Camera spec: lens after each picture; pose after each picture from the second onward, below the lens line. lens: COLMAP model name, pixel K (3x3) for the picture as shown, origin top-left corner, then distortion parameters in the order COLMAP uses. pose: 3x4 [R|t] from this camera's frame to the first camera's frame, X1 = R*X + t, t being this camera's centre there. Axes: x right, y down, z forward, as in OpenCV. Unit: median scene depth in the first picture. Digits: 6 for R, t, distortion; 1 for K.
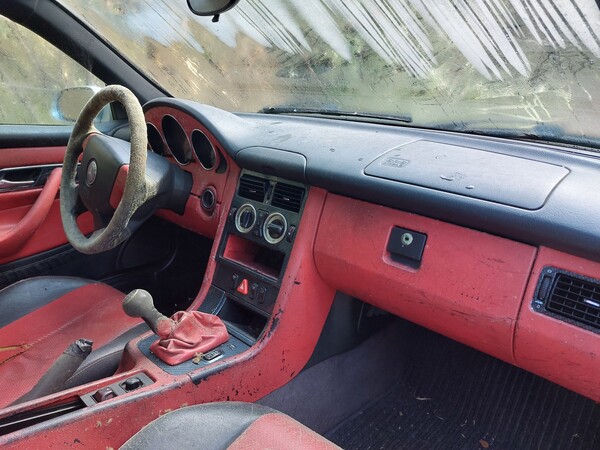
lens RADIAL K [[442.5, 0, 312.4], [0, 442.5, 223.9], [0, 0, 1]] dist [0.059182, -0.053965]
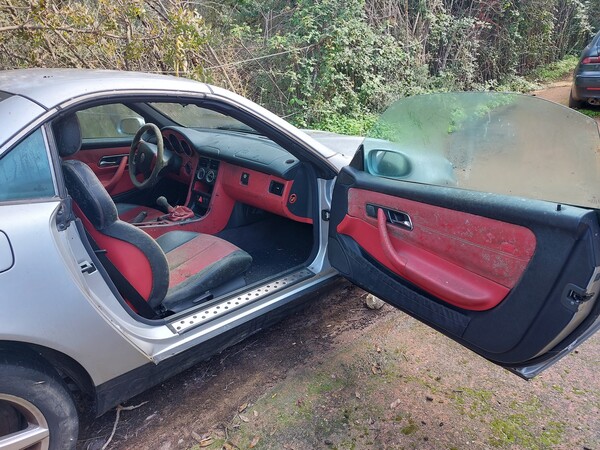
lens RADIAL K [[442.5, 0, 318.2], [0, 442.5, 235.3], [0, 0, 1]] dist [0.059182, -0.053965]
pose [[0.999396, -0.011311, -0.032871, 0.633248], [0.012919, 0.998709, 0.049136, 0.232643], [0.032273, -0.049531, 0.998251, -1.646862]]
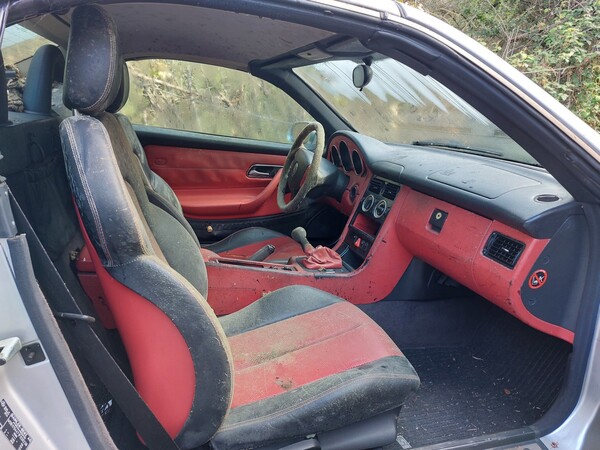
lens RADIAL K [[442.5, 0, 301.1], [0, 442.5, 230.0], [0, 0, 1]] dist [0.059182, -0.053965]
pose [[0.867948, 0.157082, -0.471159, 0.429726], [-0.189920, 0.981539, -0.022622, 0.171228], [0.458908, 0.109117, 0.881758, -0.563596]]
